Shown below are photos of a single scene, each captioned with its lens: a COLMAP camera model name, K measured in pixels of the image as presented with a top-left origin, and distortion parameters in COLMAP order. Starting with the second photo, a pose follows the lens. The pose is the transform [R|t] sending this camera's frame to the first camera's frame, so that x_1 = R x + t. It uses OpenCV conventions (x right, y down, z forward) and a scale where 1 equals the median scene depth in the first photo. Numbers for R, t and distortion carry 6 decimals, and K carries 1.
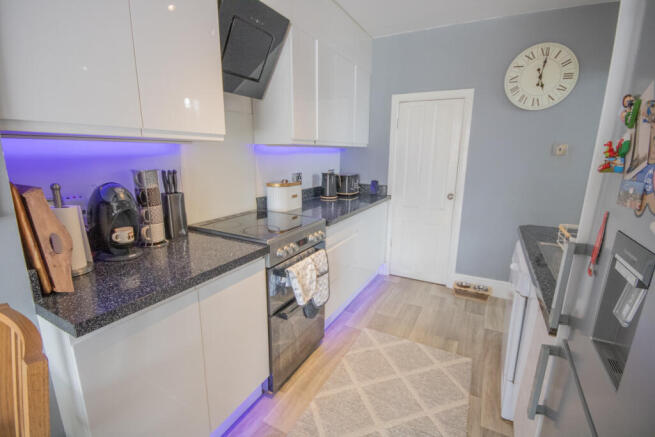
lens RADIAL K [[302.4, 0, 332.2], [0, 302.4, 217.7], [0, 0, 1]] dist [0.000013, -0.000626]
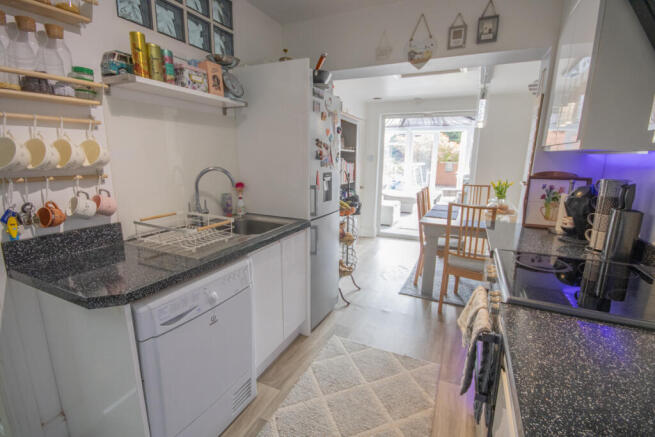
lens RADIAL K [[302.4, 0, 332.2], [0, 302.4, 217.7], [0, 0, 1]] dist [0.000013, -0.000626]
pose [[-0.998102, -0.016743, -0.059267, 0.290768], [-0.040164, 0.906502, 0.420288, -0.314043], [0.046689, 0.421870, -0.905453, 1.417207]]
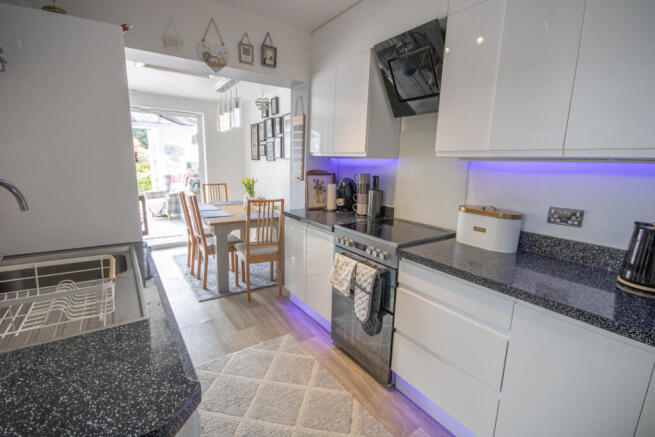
lens RADIAL K [[302.4, 0, 332.2], [0, 302.4, 217.7], [0, 0, 1]] dist [0.000013, -0.000626]
pose [[-0.447576, 0.141109, -0.883043, 0.806602], [-0.235882, 0.933869, 0.268789, -0.254770], [0.862575, 0.328597, -0.384692, 1.178431]]
